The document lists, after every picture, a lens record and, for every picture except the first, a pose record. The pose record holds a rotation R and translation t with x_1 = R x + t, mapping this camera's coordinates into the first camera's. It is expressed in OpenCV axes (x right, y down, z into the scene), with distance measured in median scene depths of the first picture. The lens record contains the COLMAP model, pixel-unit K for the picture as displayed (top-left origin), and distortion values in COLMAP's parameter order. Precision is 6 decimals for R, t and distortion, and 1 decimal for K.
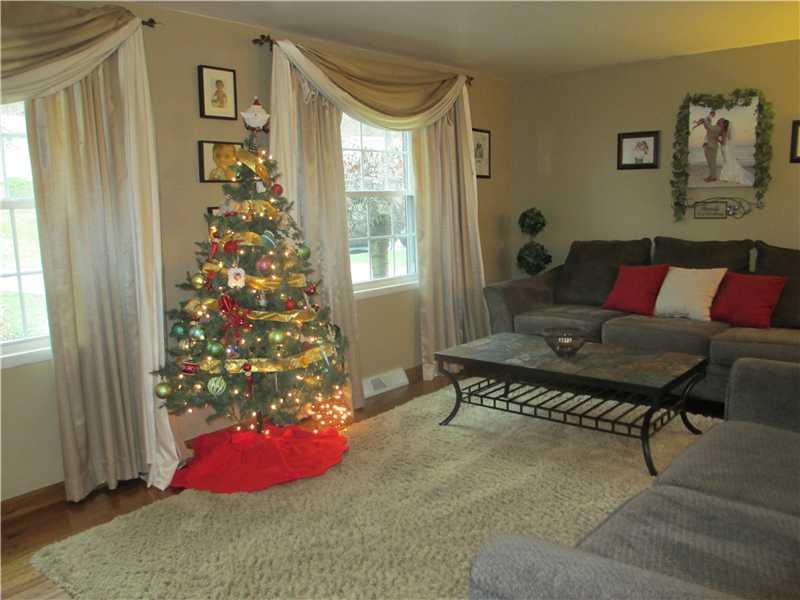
lens RADIAL K [[709.9, 0, 399.7], [0, 709.9, 299.1], [0, 0, 1]] dist [-0.031598, 0.013660]
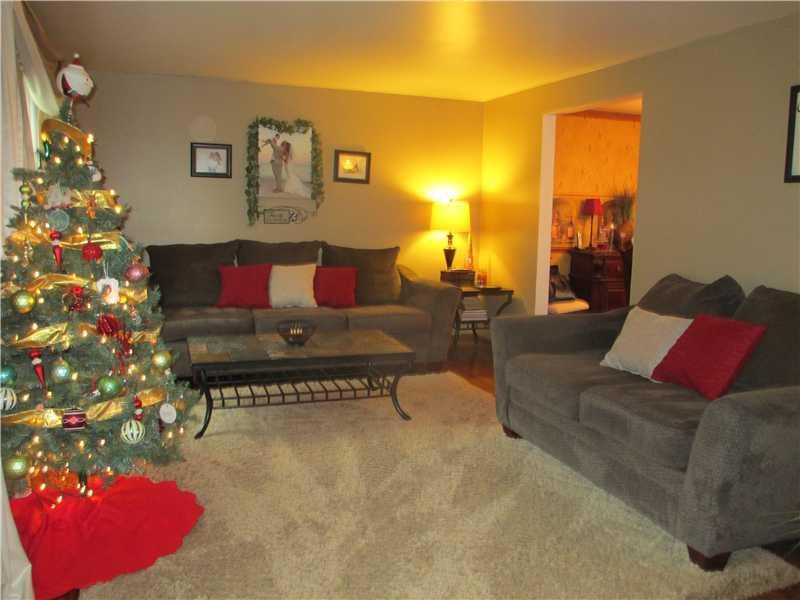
lens RADIAL K [[709.9, 0, 398.7], [0, 709.9, 301.3], [0, 0, 1]] dist [-0.031598, 0.013660]
pose [[0.486920, -0.081194, 0.869664, -0.525815], [0.090277, 0.995016, 0.042352, -0.016630], [-0.868769, 0.057888, 0.491823, 0.249723]]
